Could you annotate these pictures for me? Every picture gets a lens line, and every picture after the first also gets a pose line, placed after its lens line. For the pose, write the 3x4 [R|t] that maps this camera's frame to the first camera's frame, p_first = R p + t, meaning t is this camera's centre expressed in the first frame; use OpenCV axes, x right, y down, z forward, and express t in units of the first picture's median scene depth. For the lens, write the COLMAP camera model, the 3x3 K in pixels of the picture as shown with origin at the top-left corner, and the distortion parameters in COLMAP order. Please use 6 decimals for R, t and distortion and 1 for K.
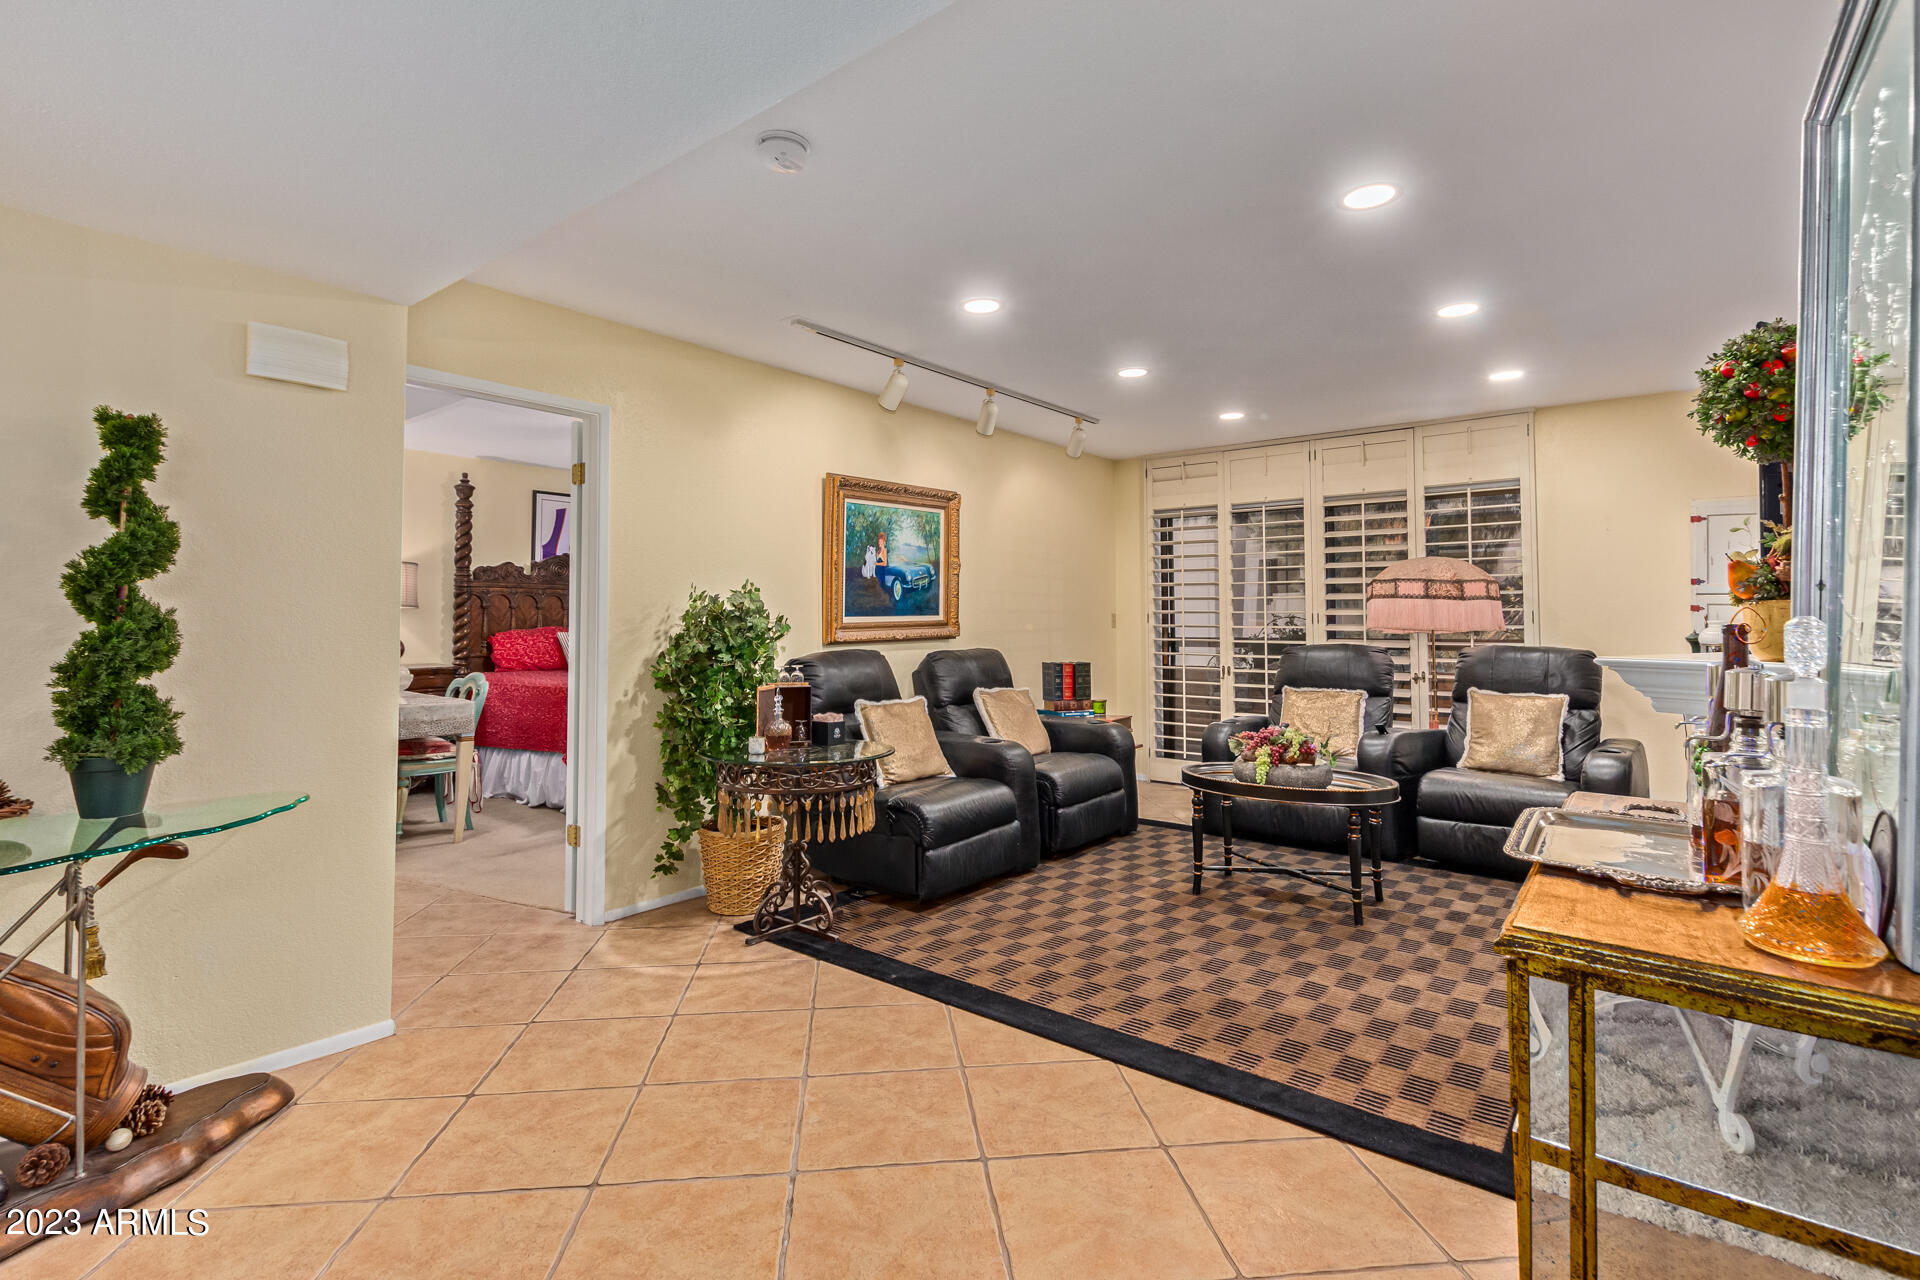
lens RADIAL K [[872.5, 0, 931.5], [0, 872.5, 612.5], [0, 0, 1]] dist [0.000336, -0.000057]
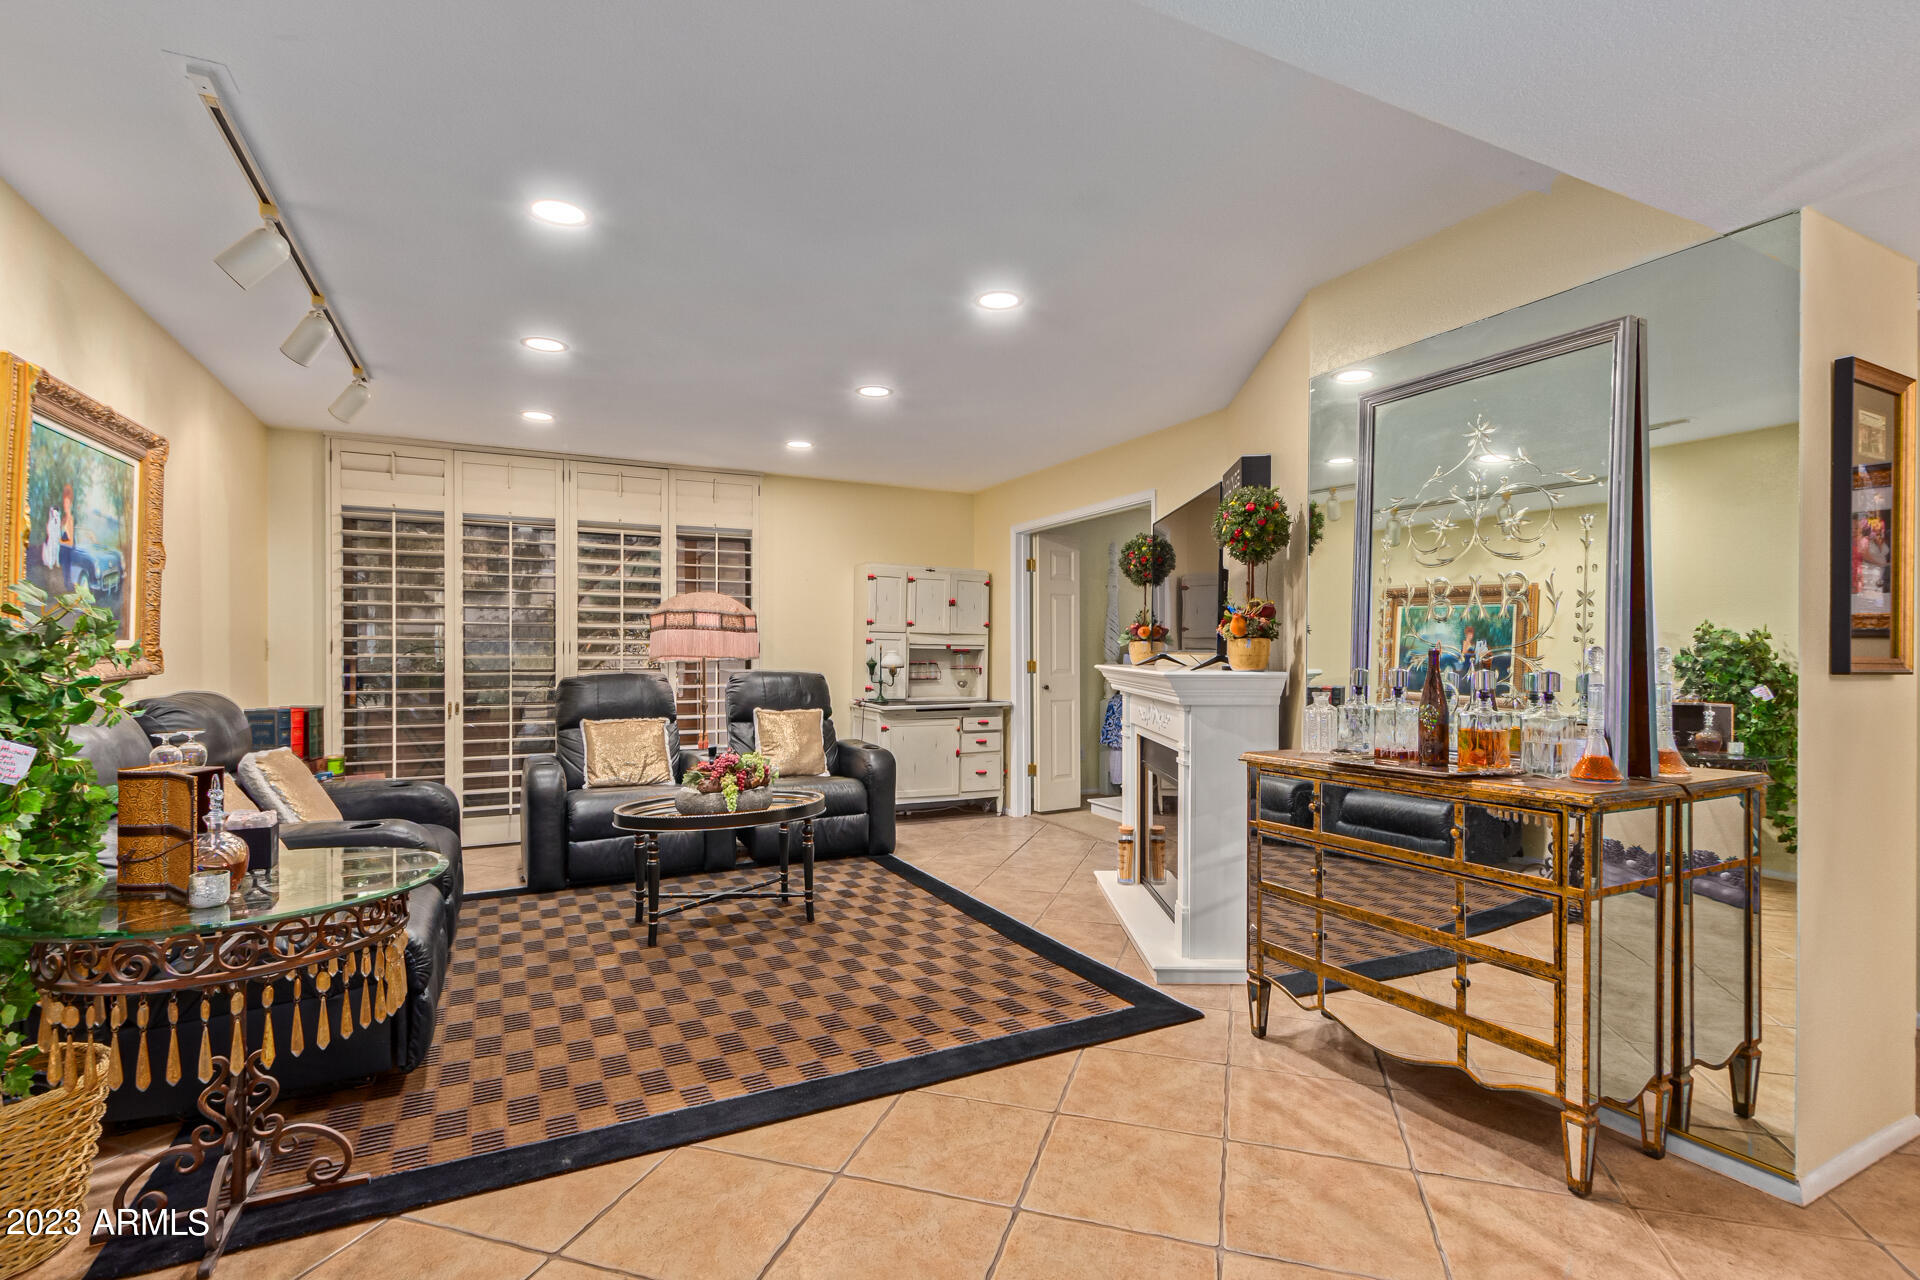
lens RADIAL K [[884.5, 0, 962.1], [0, 884.5, 671.2], [0, 0, 1]] dist [-0.001330, -0.000003]
pose [[0.410539, -0.019246, 0.911640, -0.434073], [-0.010105, 0.999620, 0.025654, 0.005444], [-0.911787, -0.019744, 0.410188, 0.344701]]
